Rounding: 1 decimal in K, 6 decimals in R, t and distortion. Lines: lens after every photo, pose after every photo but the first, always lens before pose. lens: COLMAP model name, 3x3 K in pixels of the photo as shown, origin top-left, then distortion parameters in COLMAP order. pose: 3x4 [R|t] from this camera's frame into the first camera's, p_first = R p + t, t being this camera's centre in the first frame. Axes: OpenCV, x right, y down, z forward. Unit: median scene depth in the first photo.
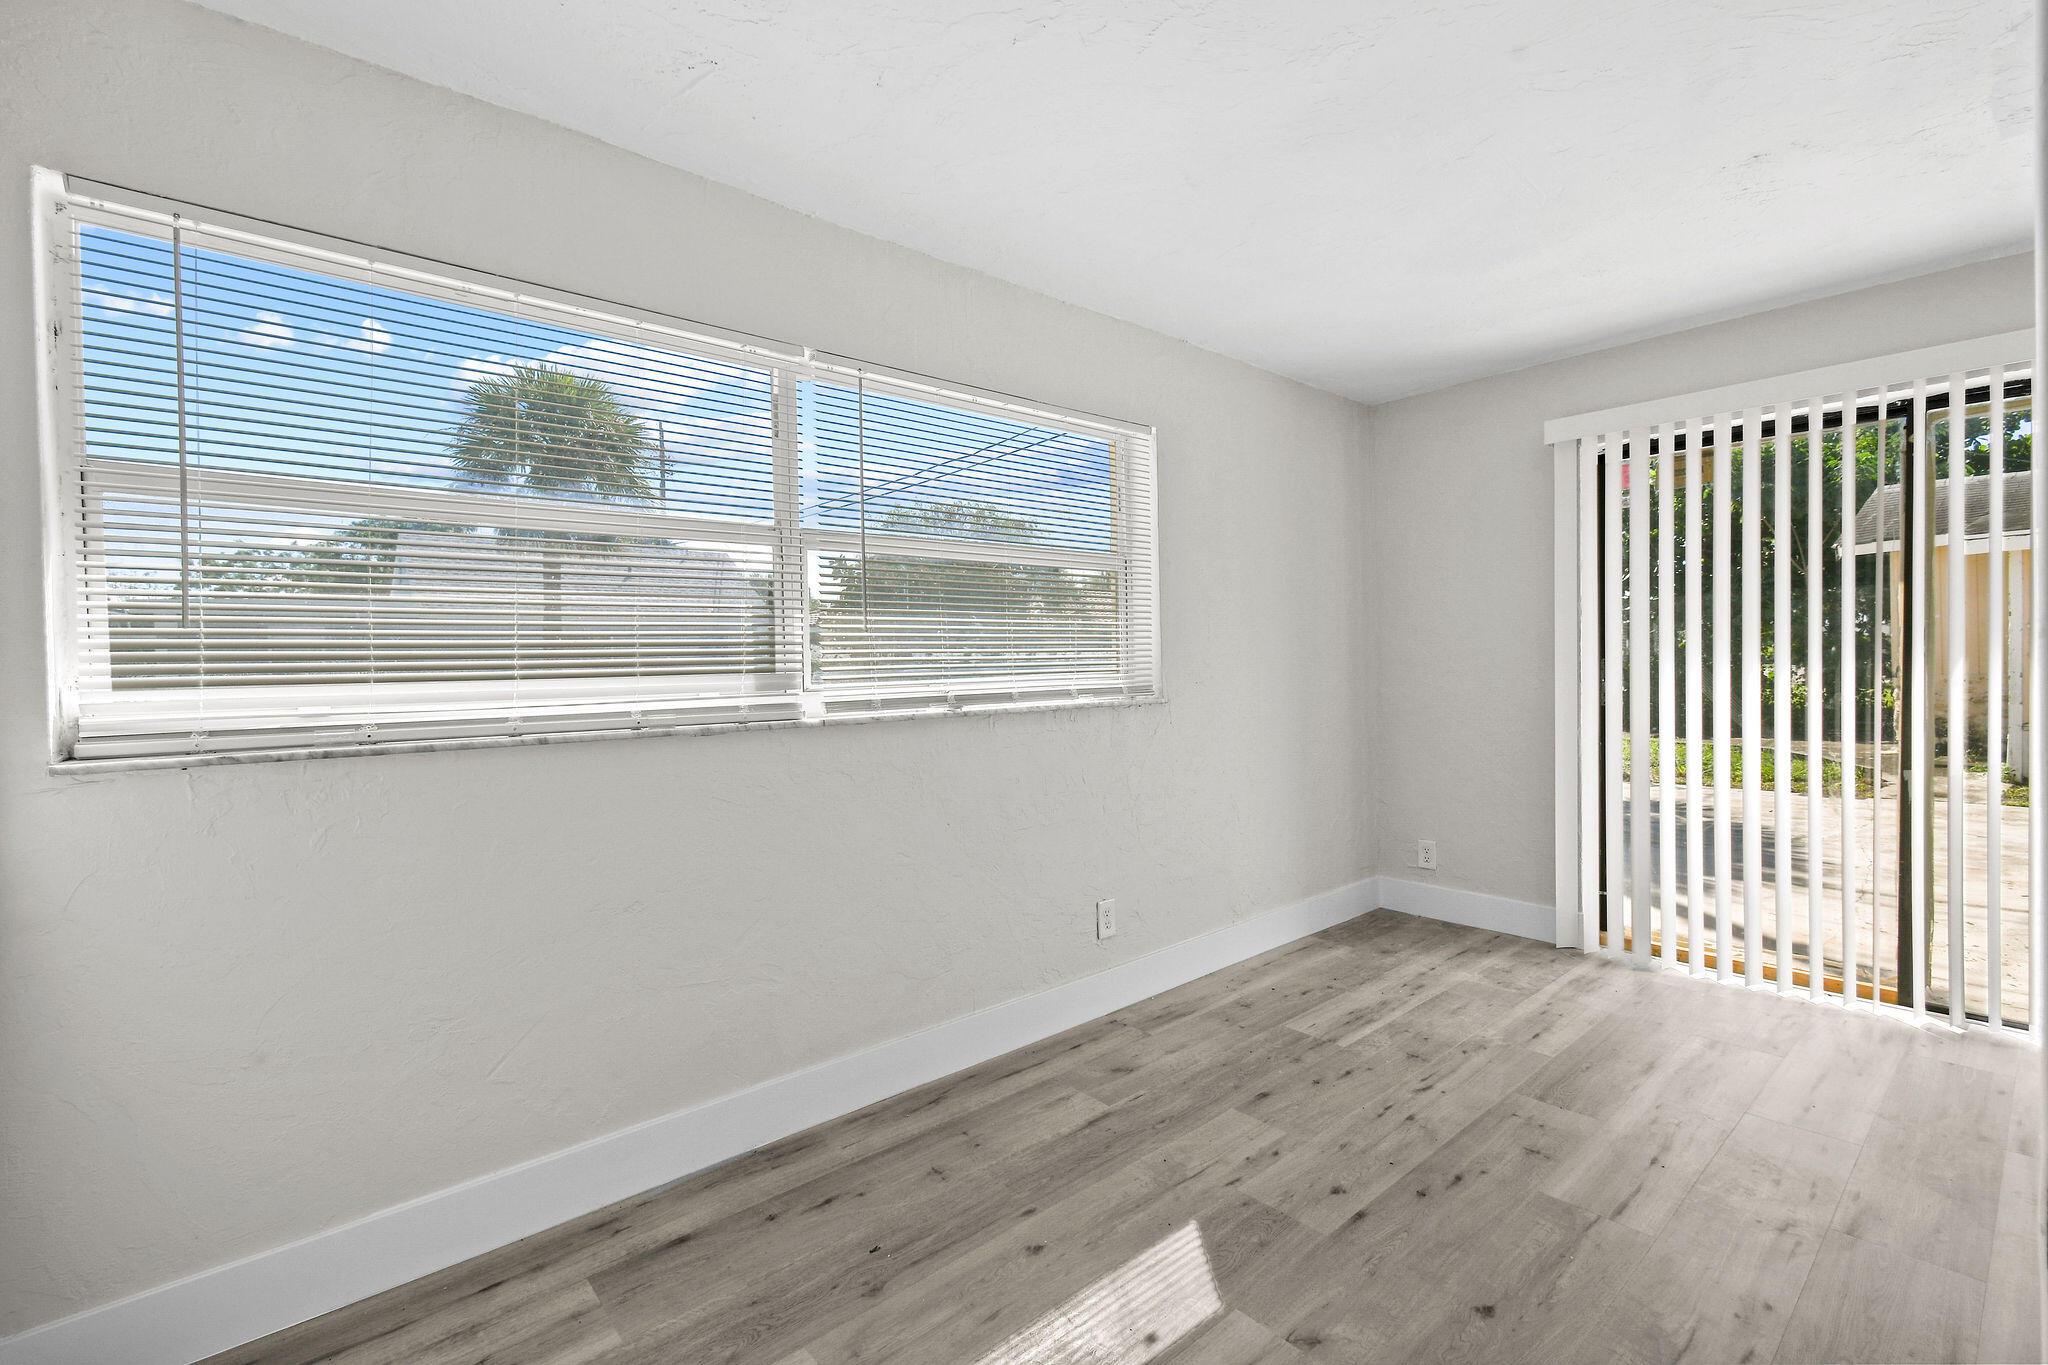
lens RADIAL K [[915.2, 0, 1031.8], [0, 915.2, 673.5], [0, 0, 1]] dist [0.012225, -0.005141]
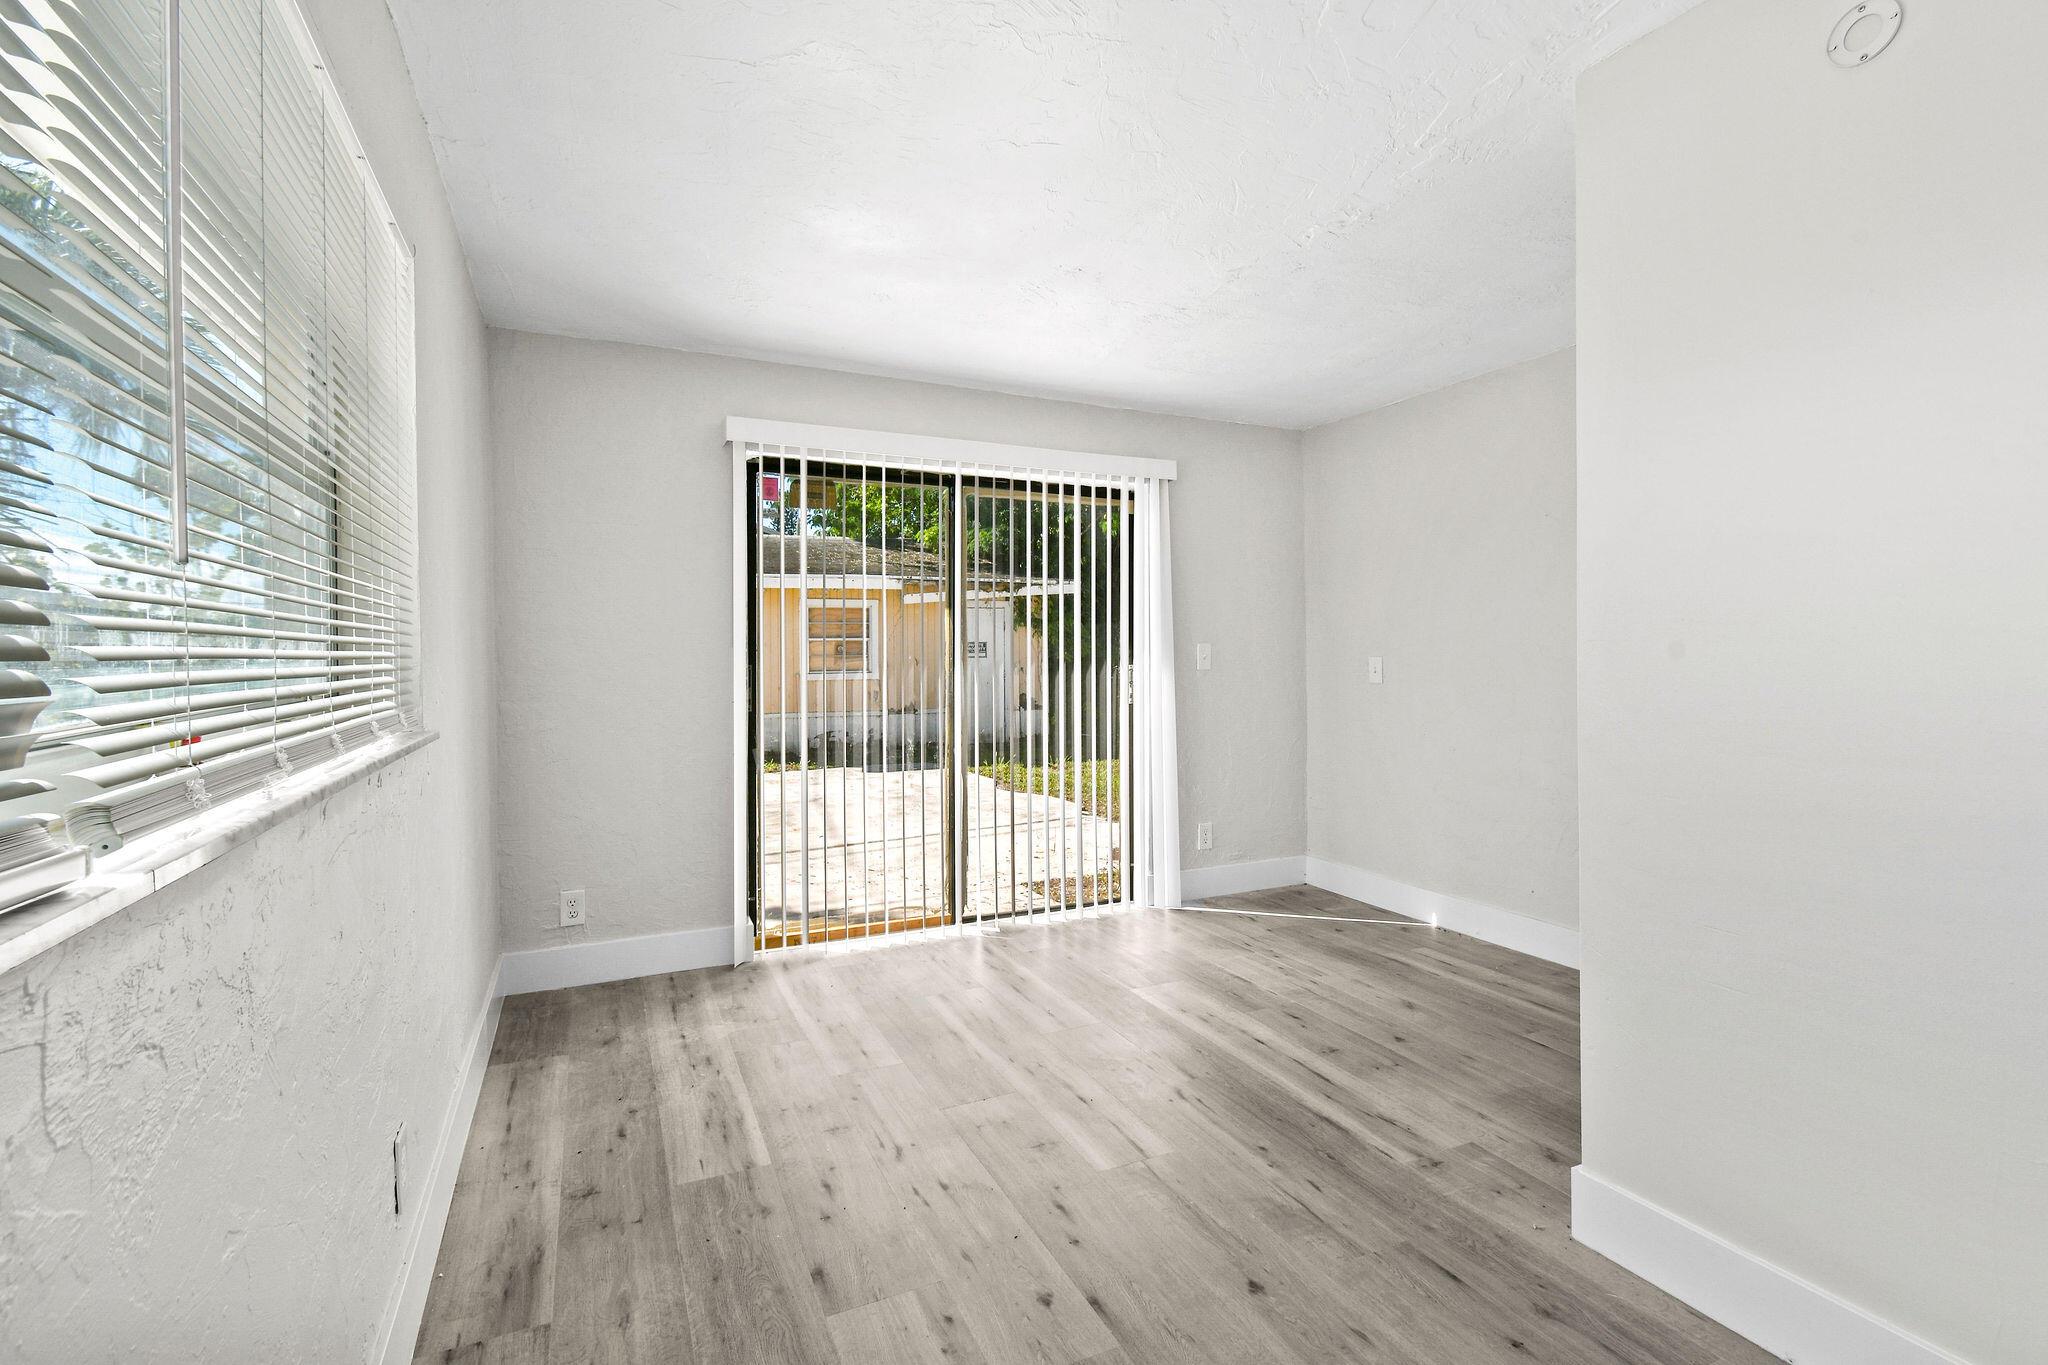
lens RADIAL K [[915.2, 0, 1035.7], [0, 915.2, 668.7], [0, 0, 1]] dist [0.012225, -0.005141]
pose [[0.277753, 0.001568, 0.960651, -0.319996], [0.015677, 0.999858, -0.006164, -0.004109], [-0.960525, 0.016773, 0.277689, 0.518422]]
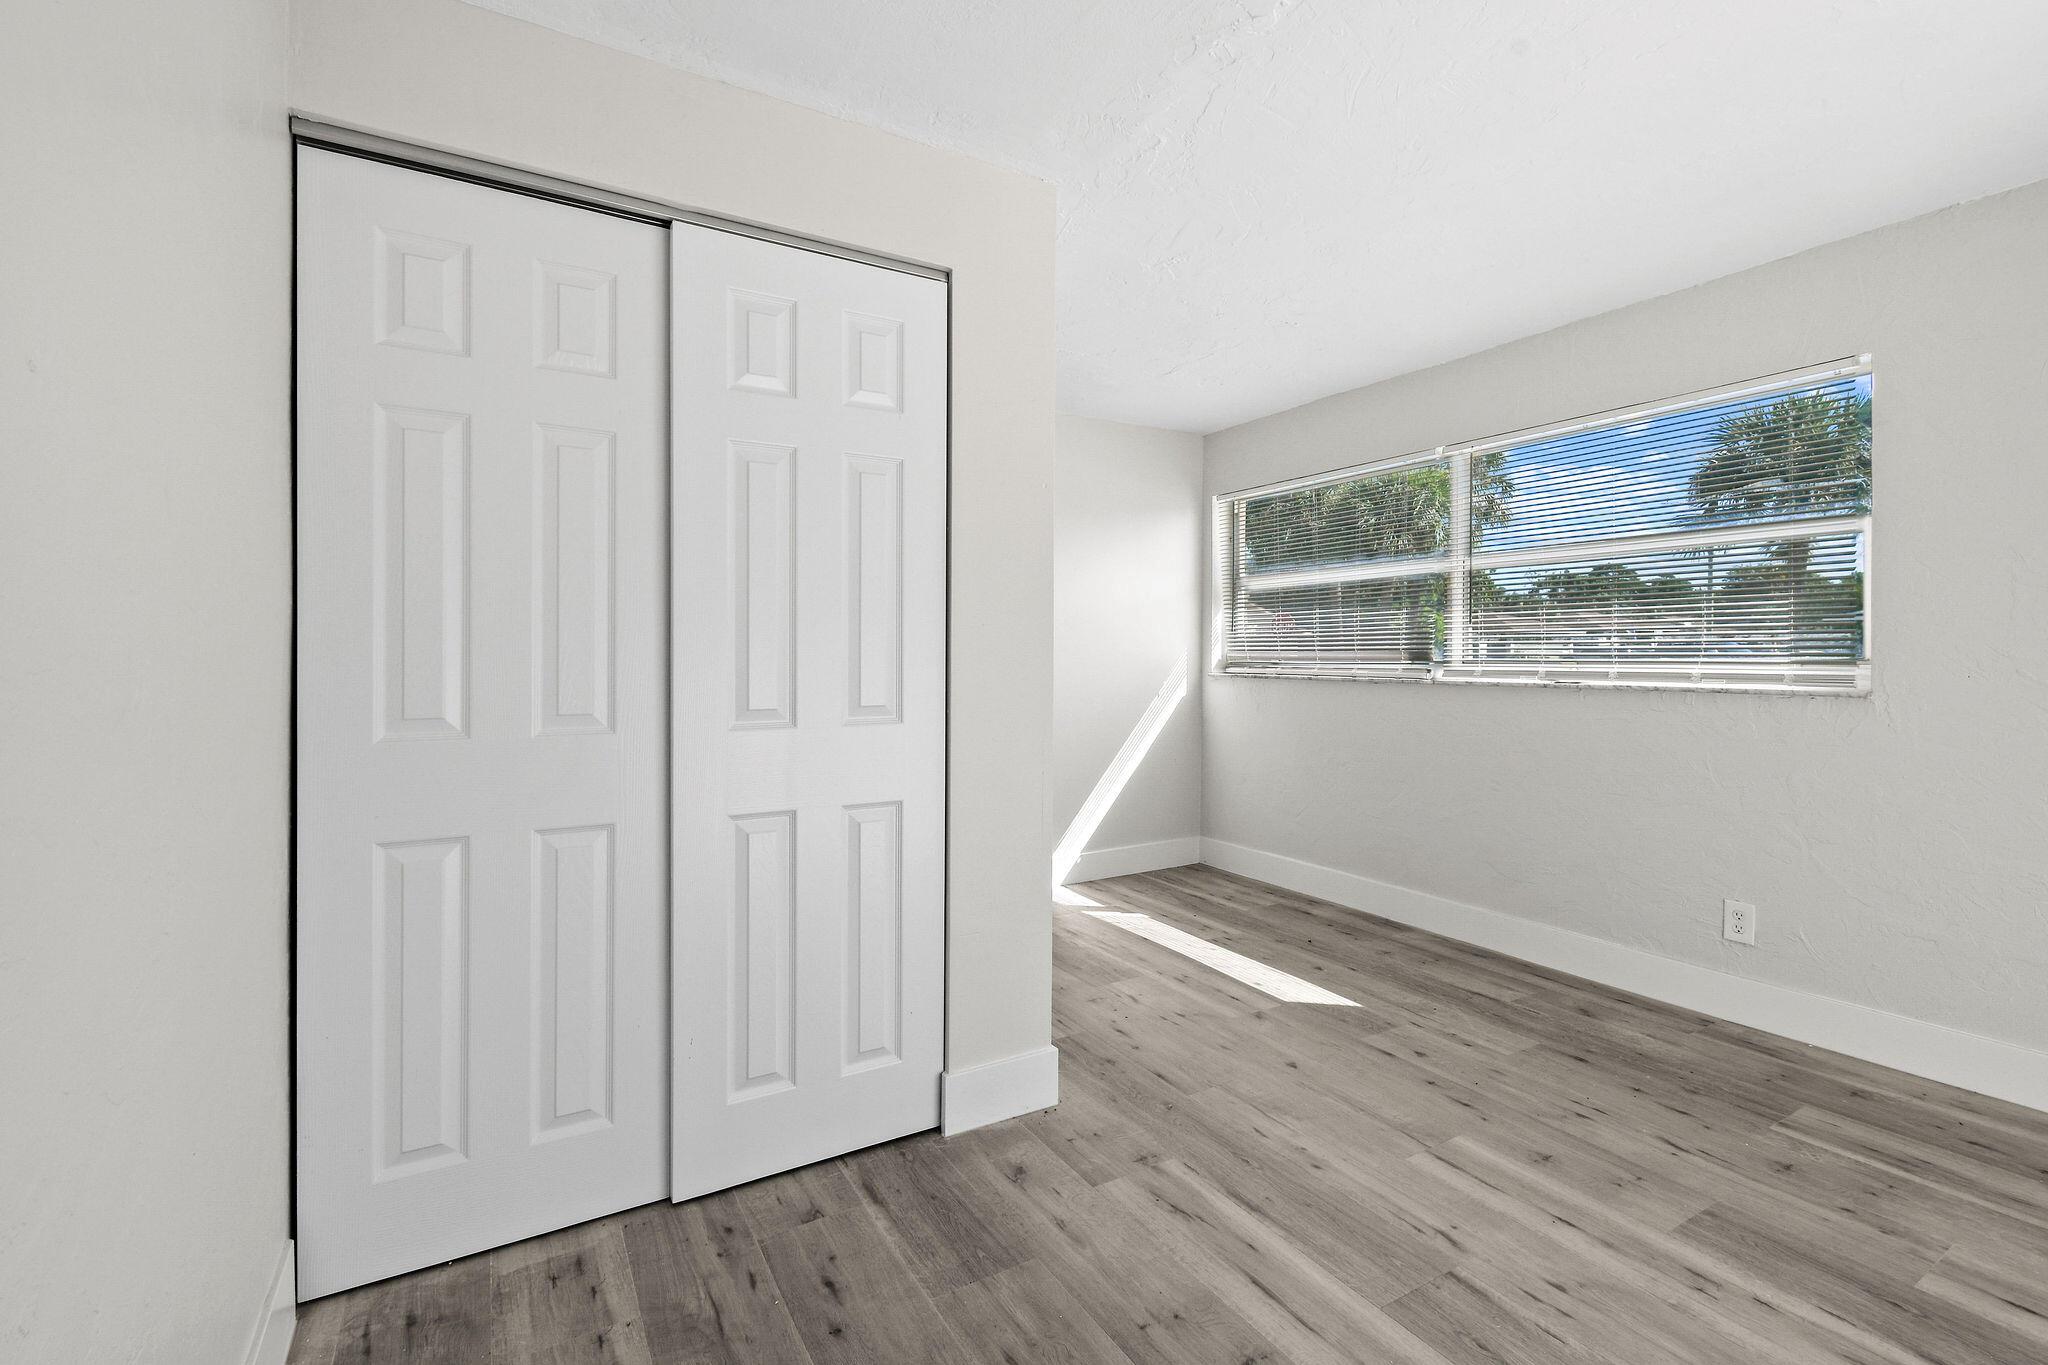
lens RADIAL K [[915.2, 0, 1014.3], [0, 915.2, 678.8], [0, 0, 1]] dist [0.012225, -0.005141]
pose [[-0.197537, 0.042838, -0.979359, 1.153671], [-0.012840, 0.998846, 0.046280, -0.016935], [0.980211, 0.021717, -0.196759, 0.458840]]
